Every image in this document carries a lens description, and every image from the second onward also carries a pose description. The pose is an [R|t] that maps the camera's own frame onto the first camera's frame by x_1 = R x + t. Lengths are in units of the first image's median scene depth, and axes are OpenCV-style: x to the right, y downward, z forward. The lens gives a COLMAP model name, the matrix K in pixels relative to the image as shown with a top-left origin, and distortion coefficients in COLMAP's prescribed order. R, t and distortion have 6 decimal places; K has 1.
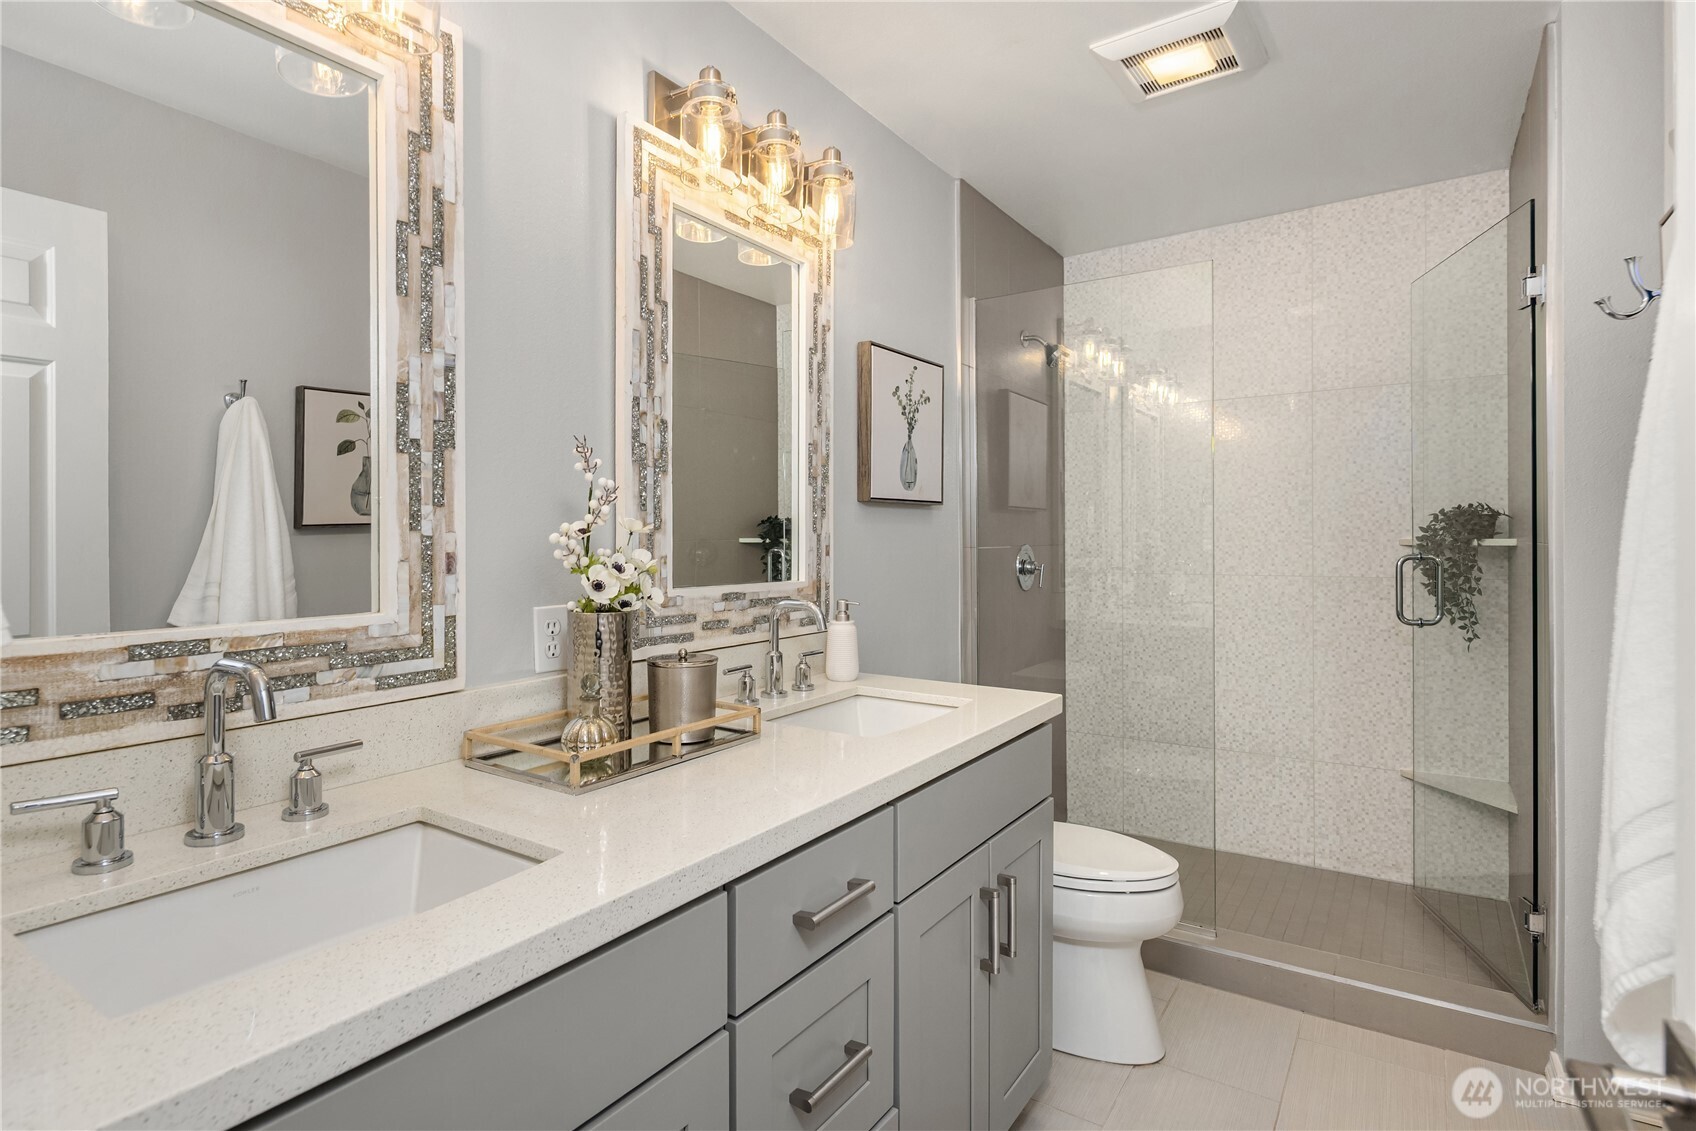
lens RADIAL K [[831.3, 0, 848.2], [0, 831.3, 548.5], [0, 0, 1]] dist [-0.001460, -0.000233]
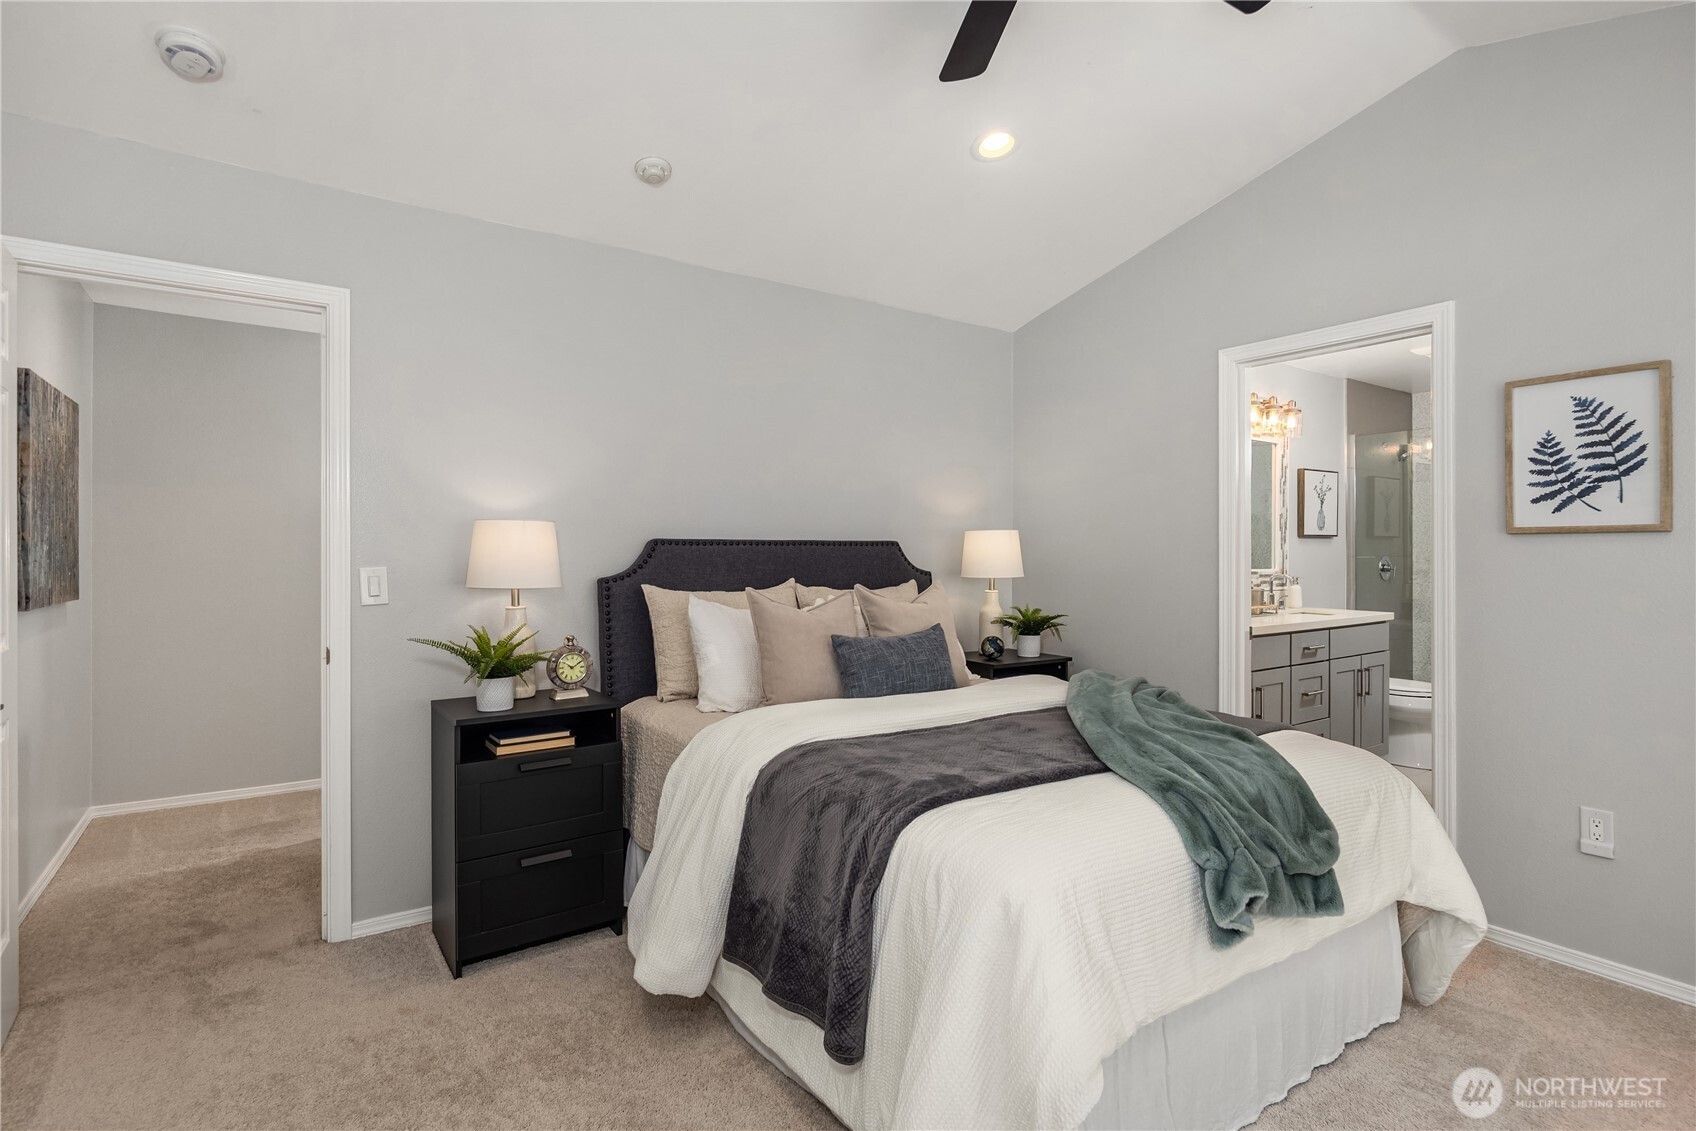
lens RADIAL K [[831.3, 0, 854.8], [0, 831.3, 565.2], [0, 0, 1]] dist [-0.001460, -0.000233]
pose [[0.928291, 0.005059, -0.371821, -0.259962], [-0.004784, 0.999987, 0.001661, 0.025024], [0.371824, 0.000237, 0.928303, -1.544320]]
